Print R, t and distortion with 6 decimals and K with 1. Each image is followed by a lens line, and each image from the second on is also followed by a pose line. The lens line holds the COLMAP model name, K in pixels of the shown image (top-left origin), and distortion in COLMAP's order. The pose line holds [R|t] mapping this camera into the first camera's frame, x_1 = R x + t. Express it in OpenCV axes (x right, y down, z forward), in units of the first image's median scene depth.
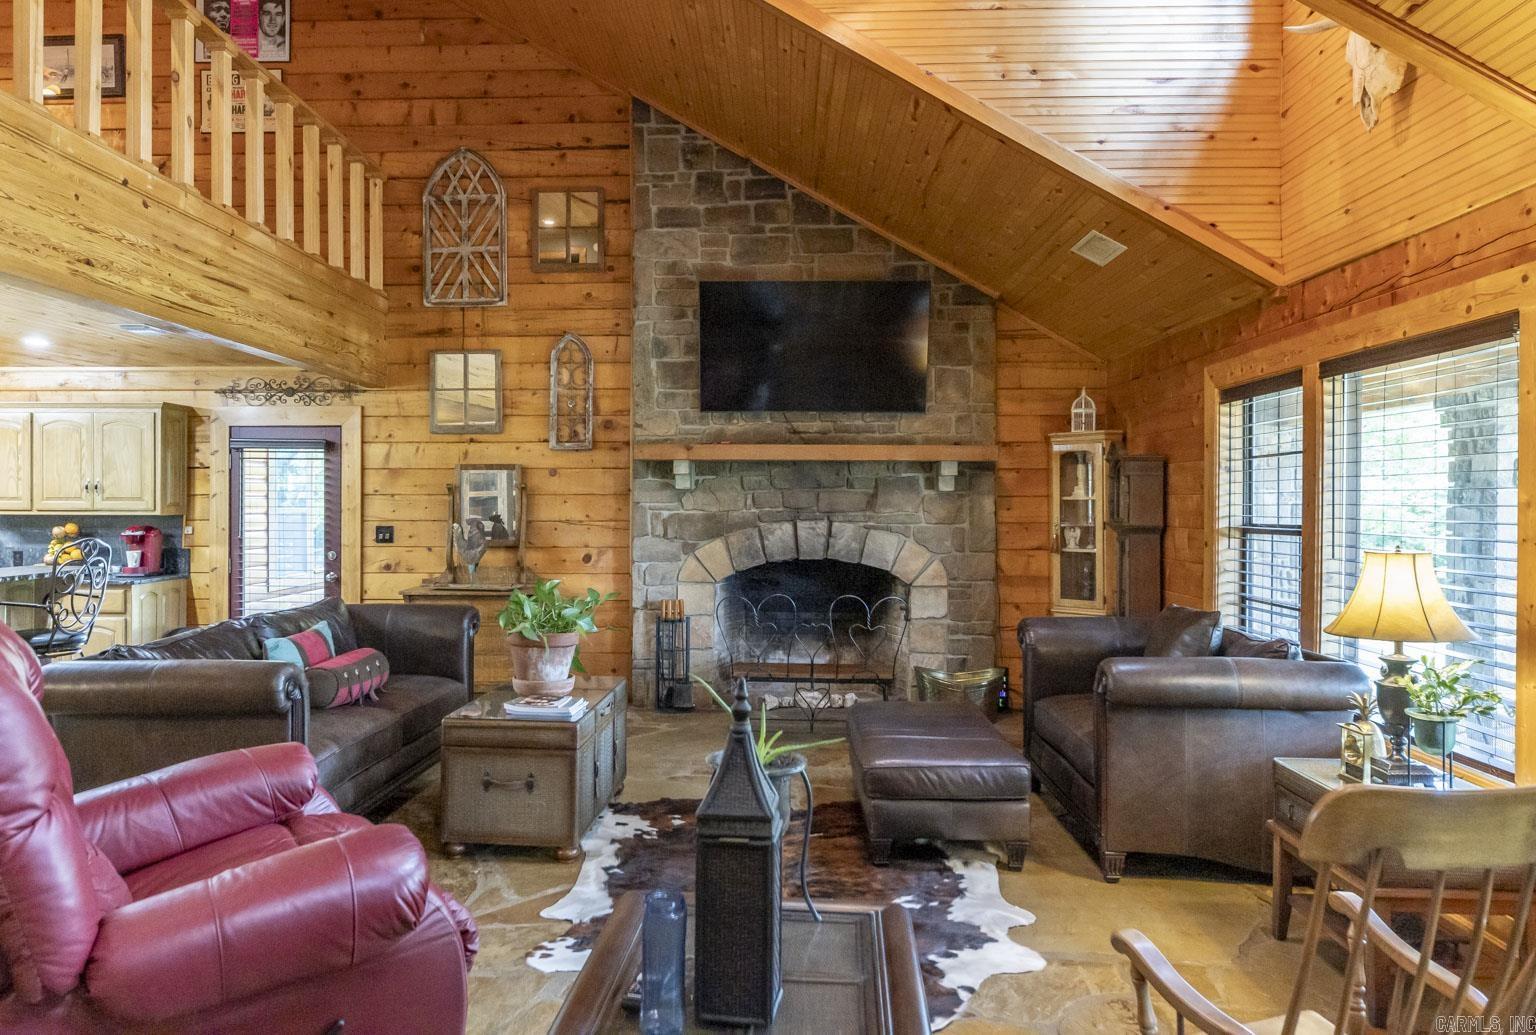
lens RADIAL K [[1033.1, 0, 732.5], [0, 1033.1, 499.4], [0, 0, 1]] dist [0.020541, -0.010579]
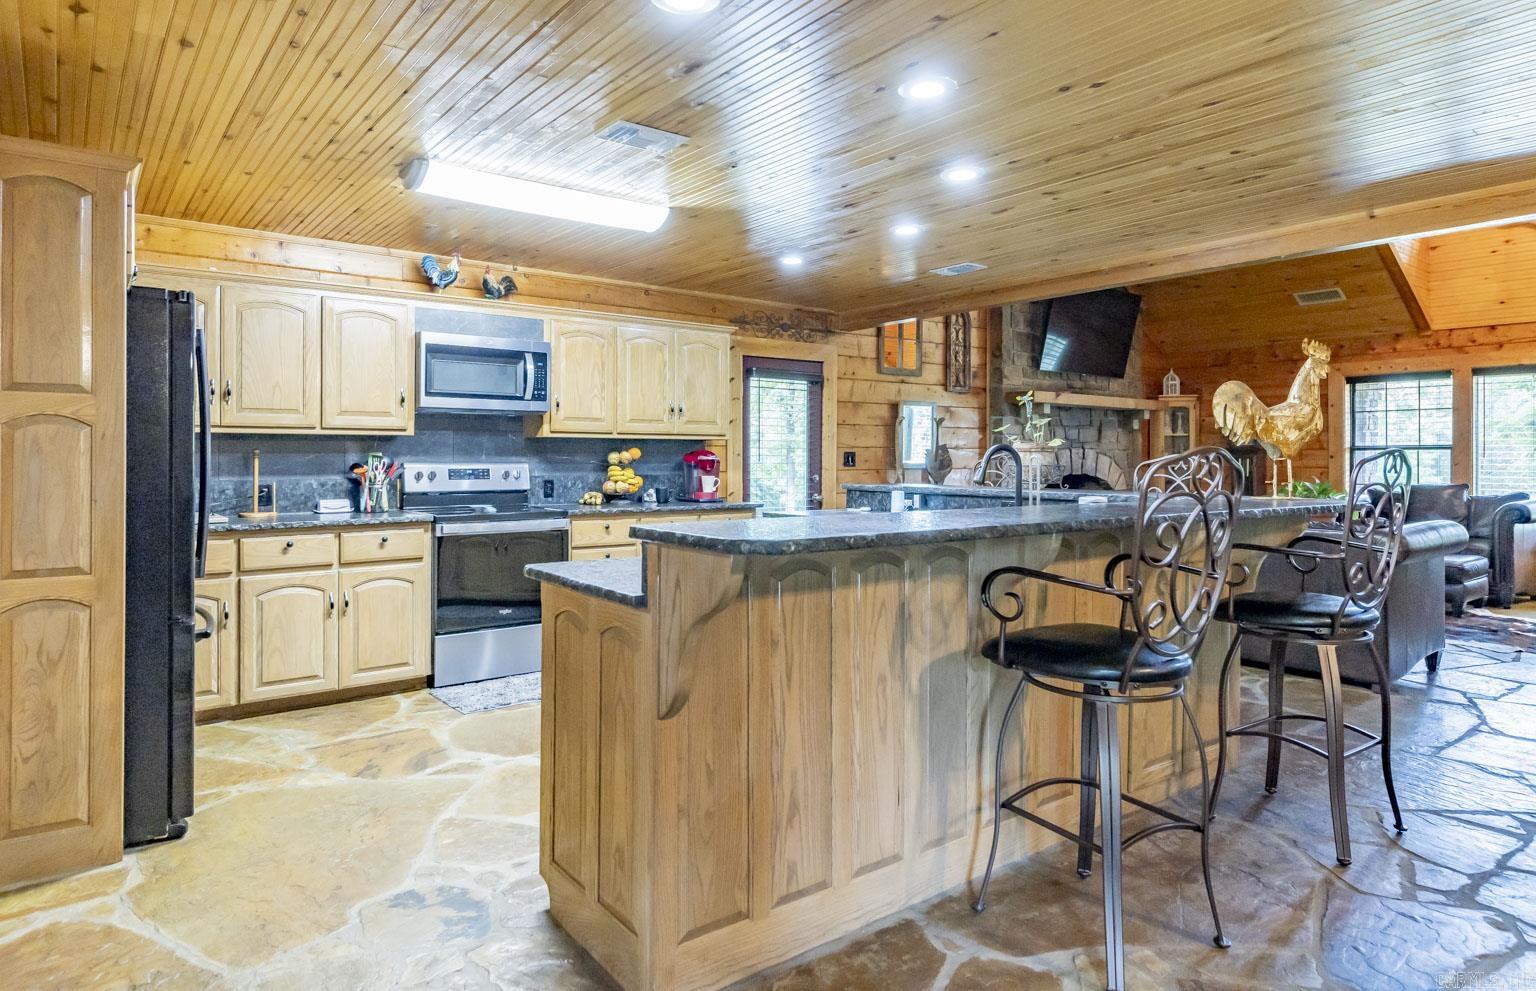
lens RADIAL K [[867.6, 0, 739.1], [0, 867.6, 453.5], [0, 0, 1]] dist [0.005350, -0.003368]
pose [[0.771102, -0.000445, 0.636712, -1.082775], [0.000011, 1.000000, 0.000686, 0.028067], [-0.636712, -0.000522, 0.771102, 0.347752]]
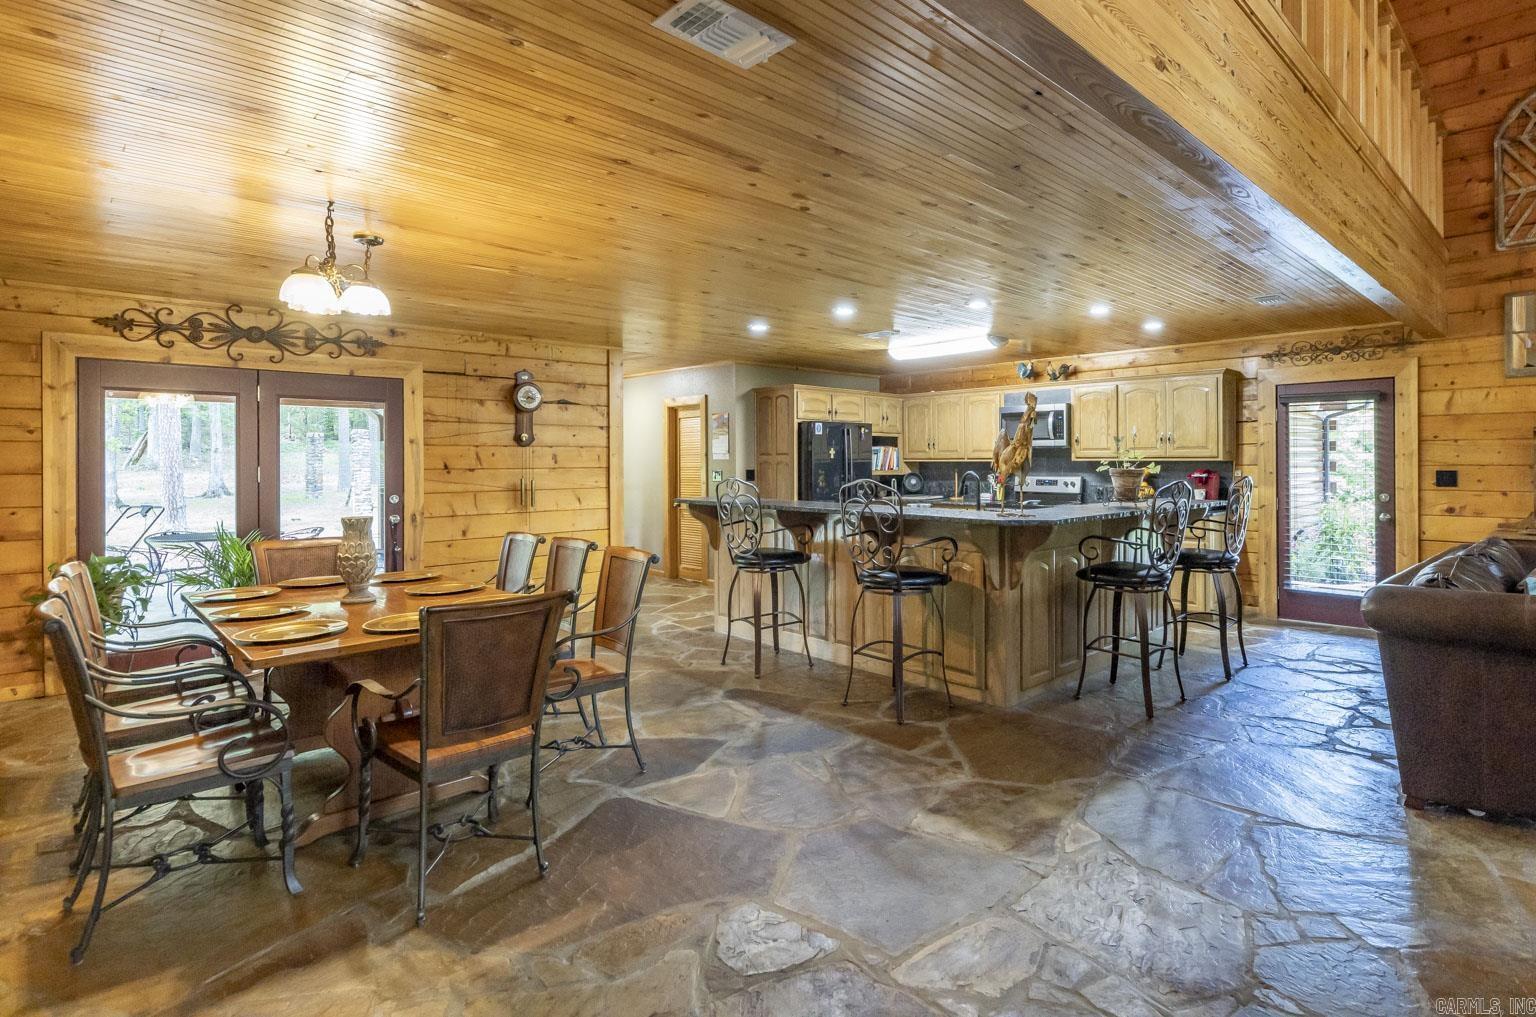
lens RADIAL K [[777.3, 0, 834.3], [0, 777.3, 459.4], [0, 0, 1]] dist [0.007458, -0.005671]
pose [[0.744564, -0.007223, -0.667512, -0.281394], [0.007355, 0.999970, -0.002616, 0.012818], [0.667510, -0.002962, 0.744595, 0.010574]]
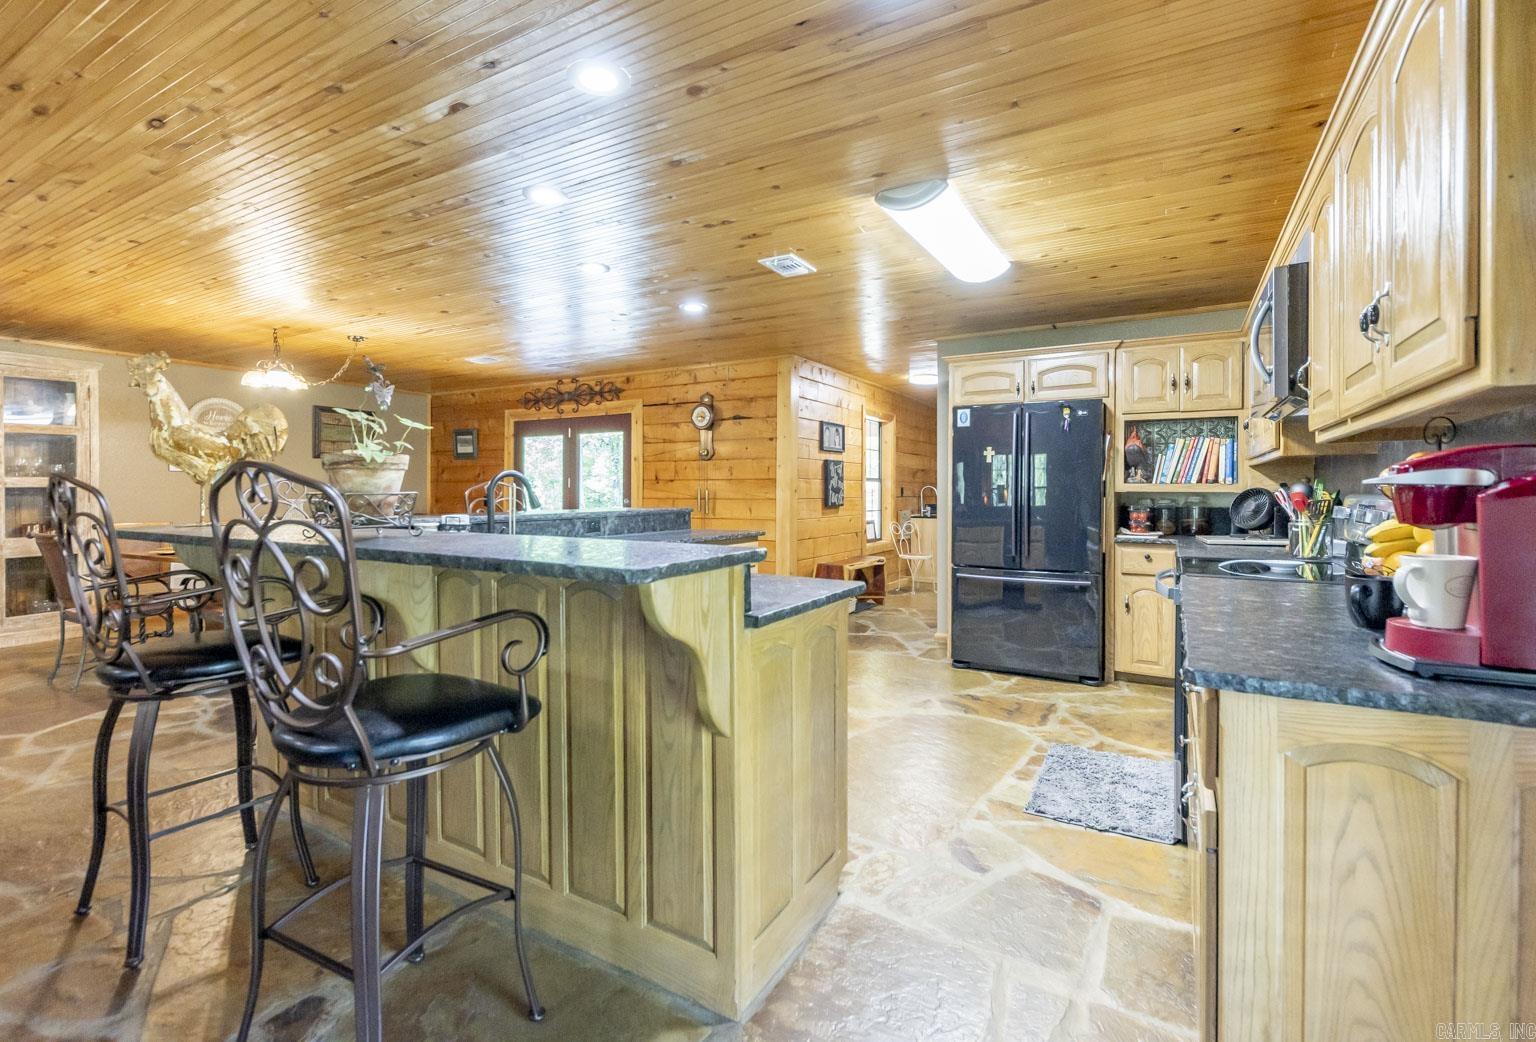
lens RADIAL K [[696.4, 0, 759.4], [0, 696.4, 497.9], [0, 0, 1]] dist [0.009983, -0.003476]
pose [[-0.463935, 0.005425, -0.885853, -0.368914], [-0.001729, 0.999974, 0.007029, 0.036074], [0.885868, 0.004792, -0.463913, 0.941199]]
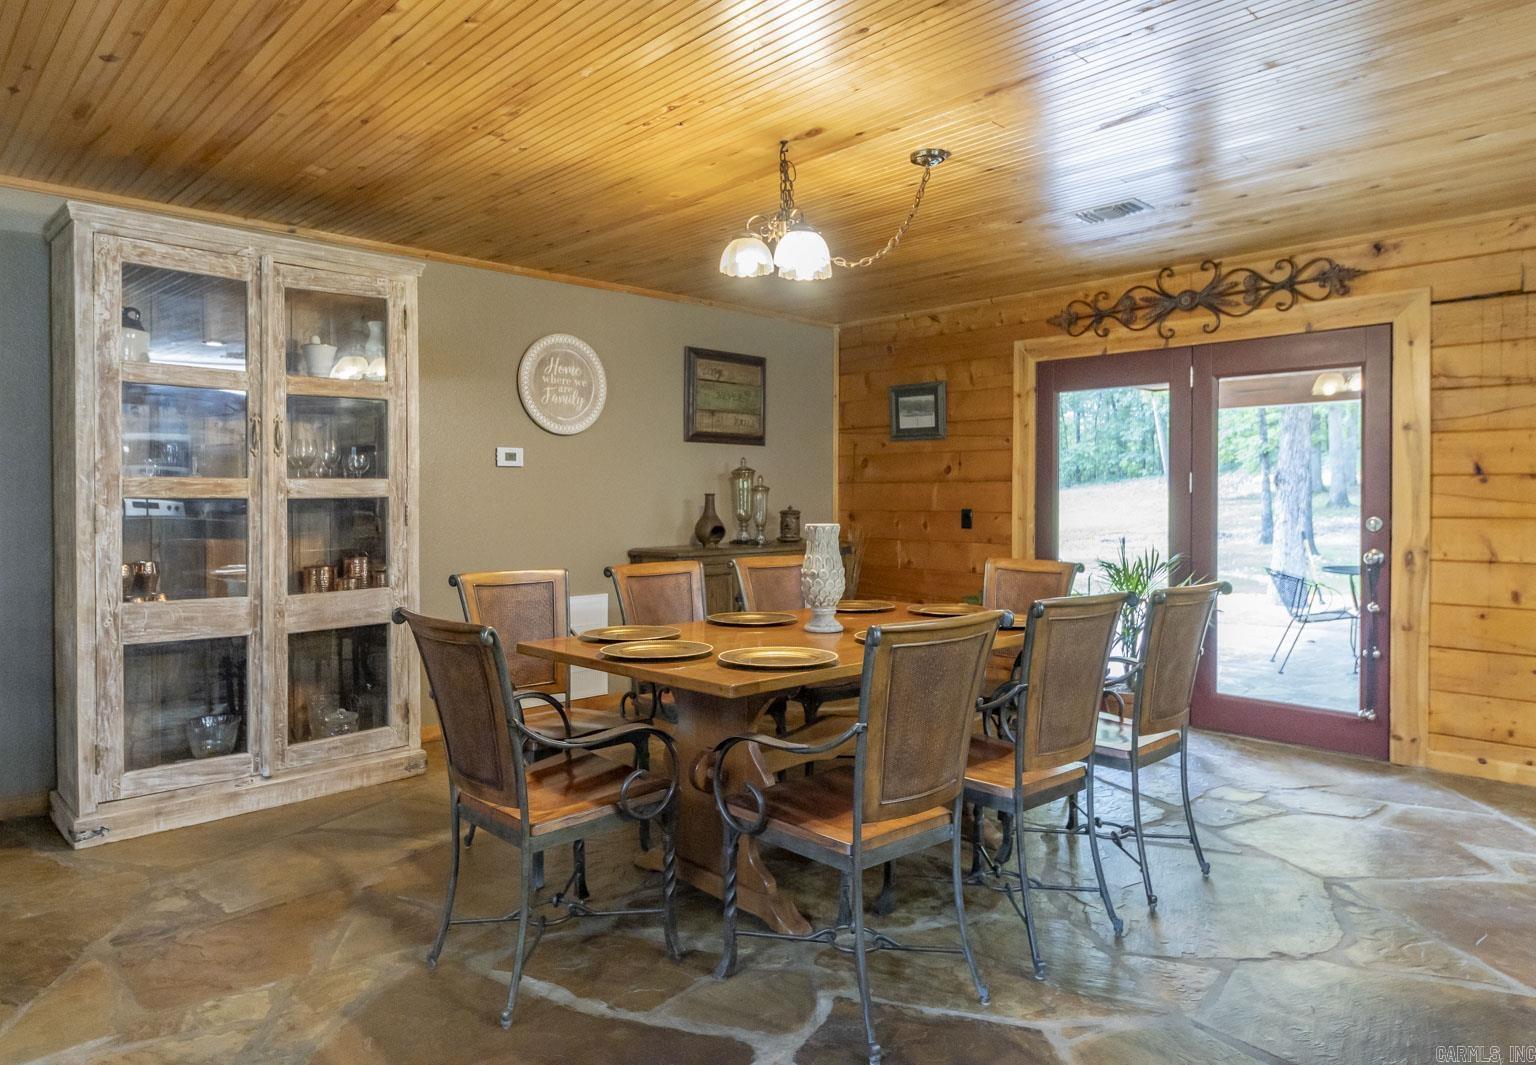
lens RADIAL K [[958.8, 0, 739.8], [0, 958.8, 503.4], [0, 0, 1]] dist [0.015586, -0.011084]
pose [[-0.702081, 0.006260, -0.712069, -0.450275], [0.001399, 0.999972, 0.007411, 0.030499], [0.712096, 0.004207, -0.702070, 0.450213]]
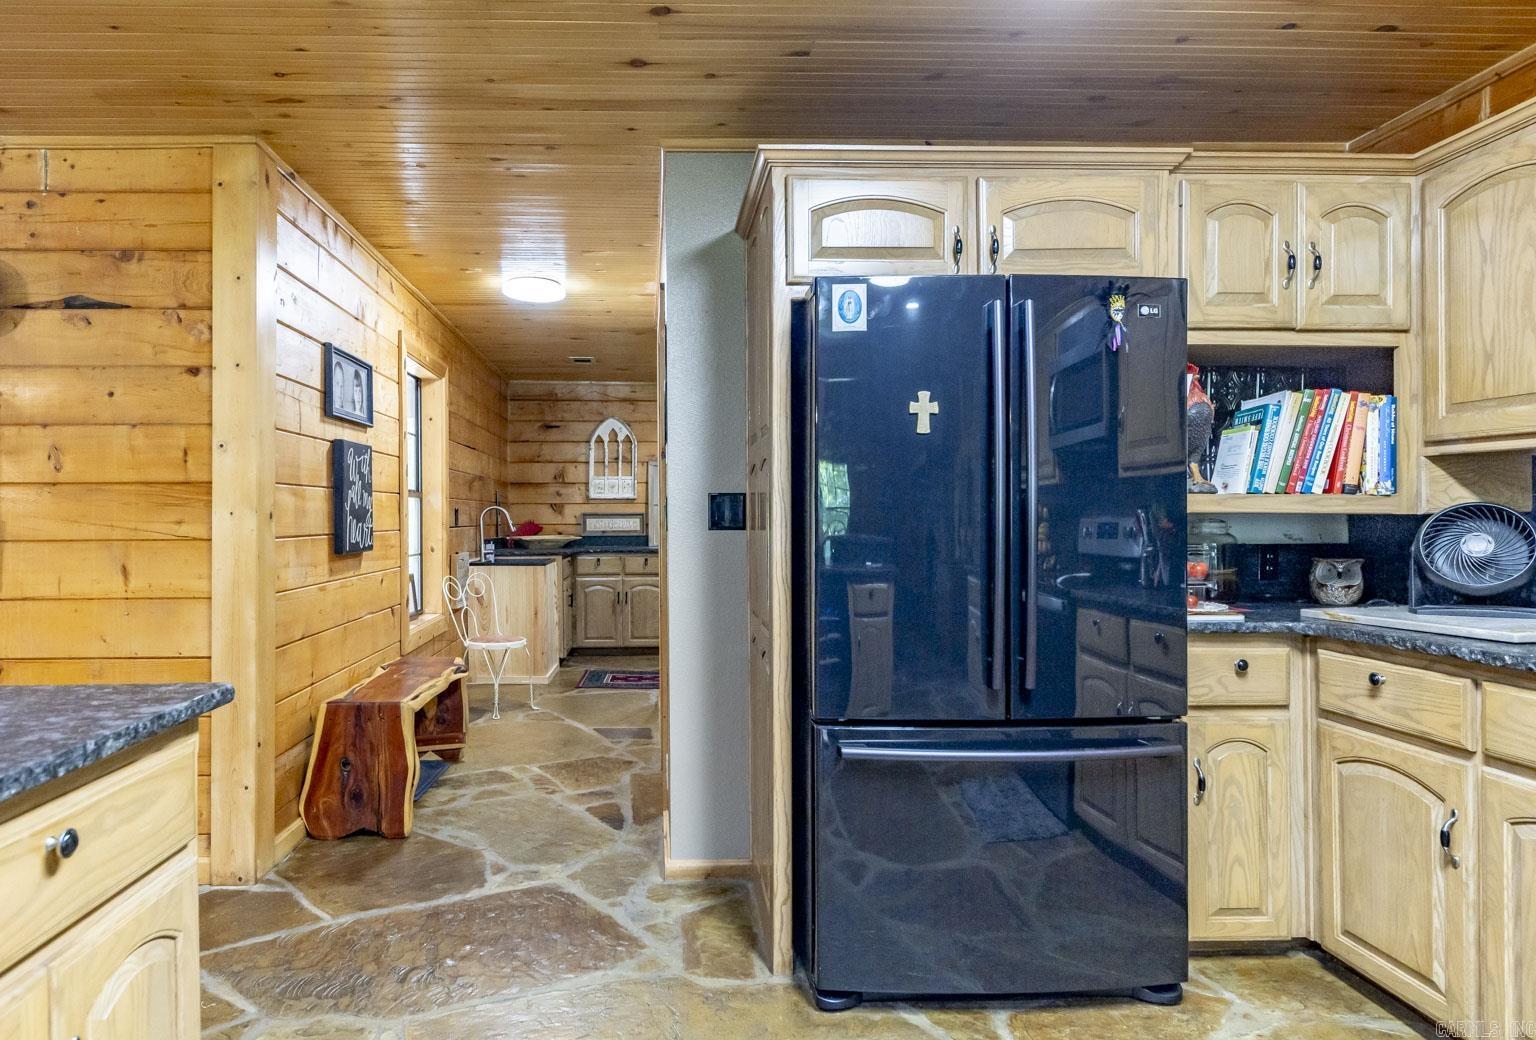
lens RADIAL K [[894.0, 0, 679.7], [0, 894.0, 517.5], [0, 0, 1]] dist [0.006215, -0.001713]
pose [[0.081005, -0.000204, -0.996714, -0.738059], [0.005321, 0.999986, 0.000228, 0.034949], [0.996699, -0.005322, 0.081005, 0.729956]]
